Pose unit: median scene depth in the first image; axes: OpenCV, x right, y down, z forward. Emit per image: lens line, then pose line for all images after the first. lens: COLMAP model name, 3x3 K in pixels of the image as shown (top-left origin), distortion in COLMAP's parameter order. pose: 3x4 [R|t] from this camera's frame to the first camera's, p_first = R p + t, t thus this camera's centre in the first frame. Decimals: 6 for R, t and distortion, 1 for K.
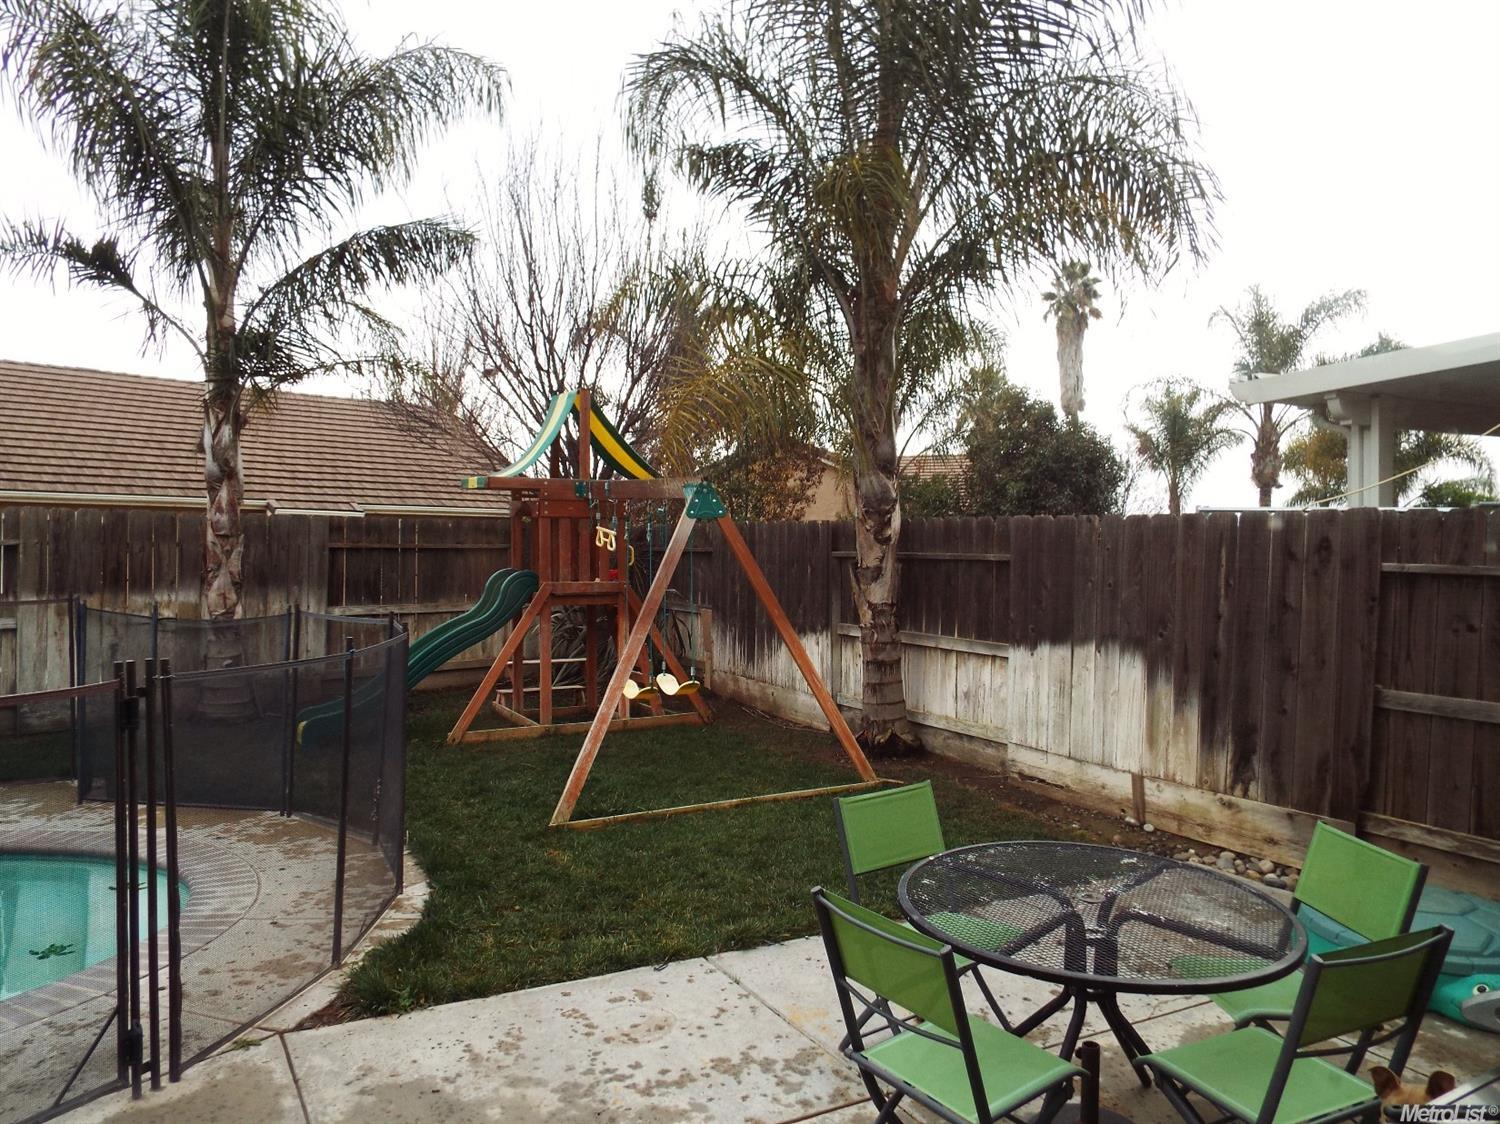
lens RADIAL K [[1090.3, 0, 750.0], [0, 1090.3, 562.0], [0, 0, 1]] dist [-0.010135, -0.004717]
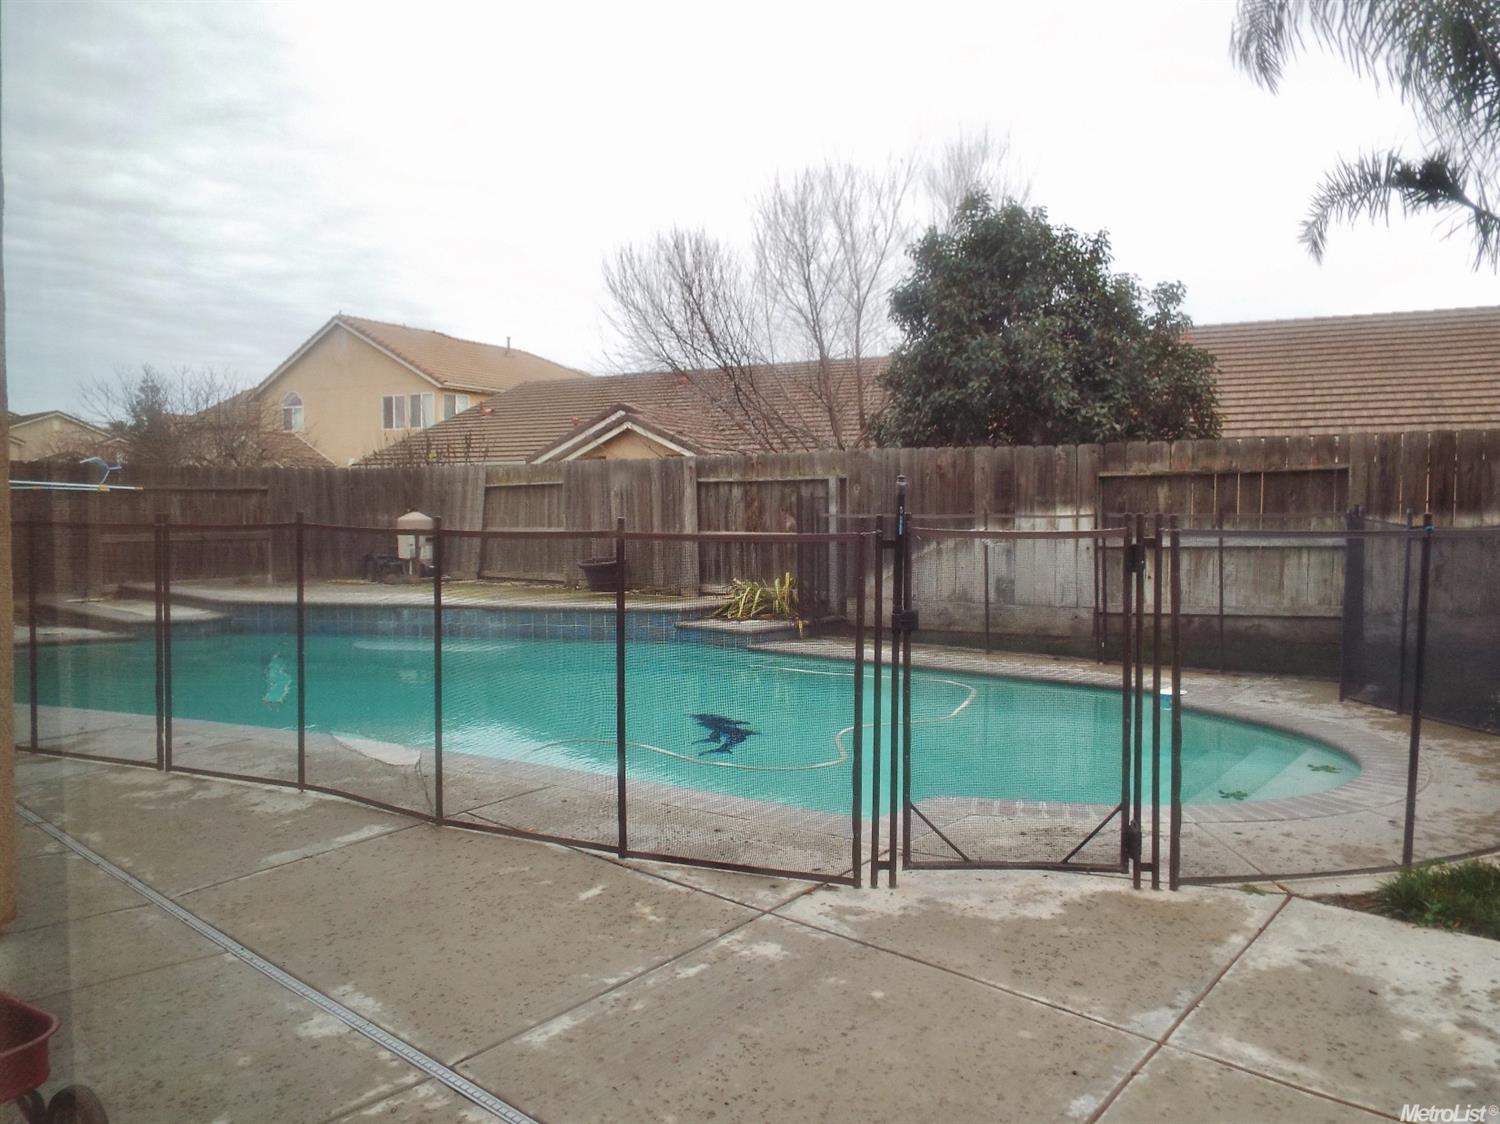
lens RADIAL K [[1090.3, 0, 750.0], [0, 1090.3, 562.0], [0, 0, 1]] dist [-0.010135, -0.004717]
pose [[0.305918, 0.024932, -0.951731, 0.349018], [-0.005572, 0.999687, 0.024397, 0.109361], [0.952042, -0.002161, 0.305961, 0.228612]]
